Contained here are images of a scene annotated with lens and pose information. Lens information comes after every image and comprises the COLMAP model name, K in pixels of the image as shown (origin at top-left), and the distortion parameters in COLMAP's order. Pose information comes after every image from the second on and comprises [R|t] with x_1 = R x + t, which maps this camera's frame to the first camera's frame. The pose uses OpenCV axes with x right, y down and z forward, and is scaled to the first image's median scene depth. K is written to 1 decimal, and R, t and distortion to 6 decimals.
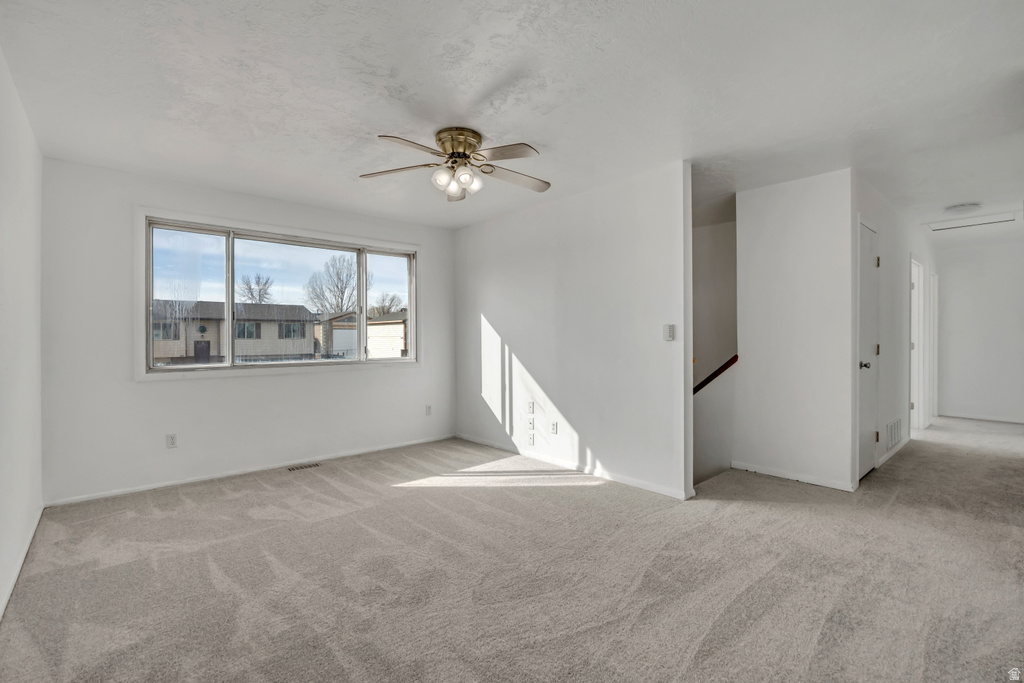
lens RADIAL K [[460.6, 0, 511.9], [0, 460.6, 340.4], [0, 0, 1]] dist [-0.001220, 0.000186]
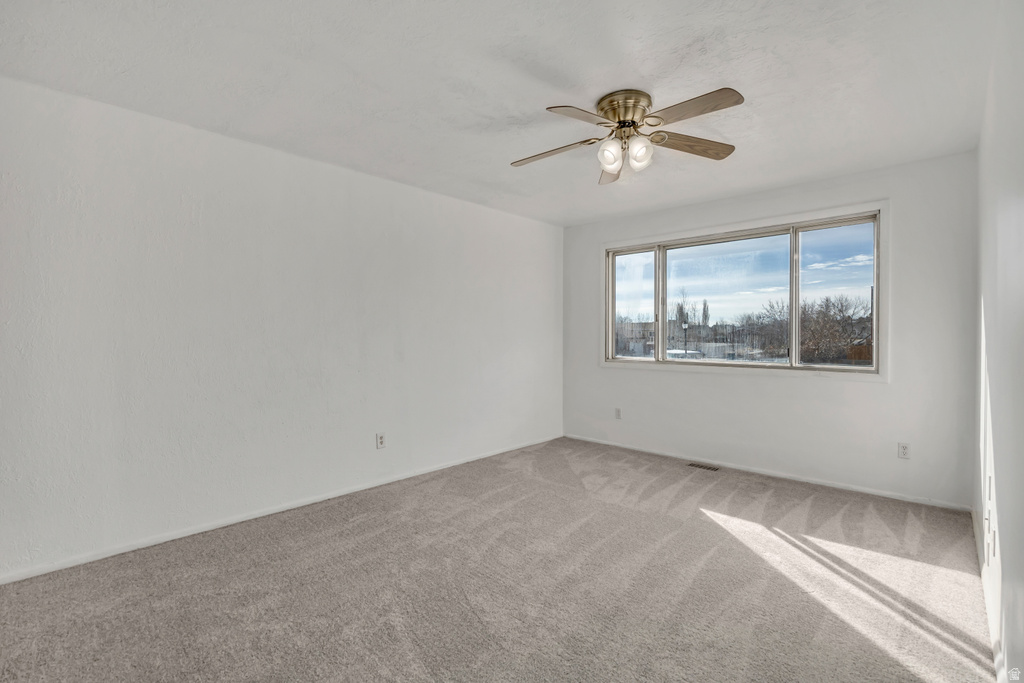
lens RADIAL K [[457.4, 0, 509.3], [0, 457.4, 338.7], [0, 0, 1]] dist [-0.008752, 0.000361]
pose [[0.102764, 0.011657, -0.994637, 0.549492], [-0.007704, 0.999911, 0.010923, -0.010450], [0.994676, 0.006540, 0.102844, 0.550367]]
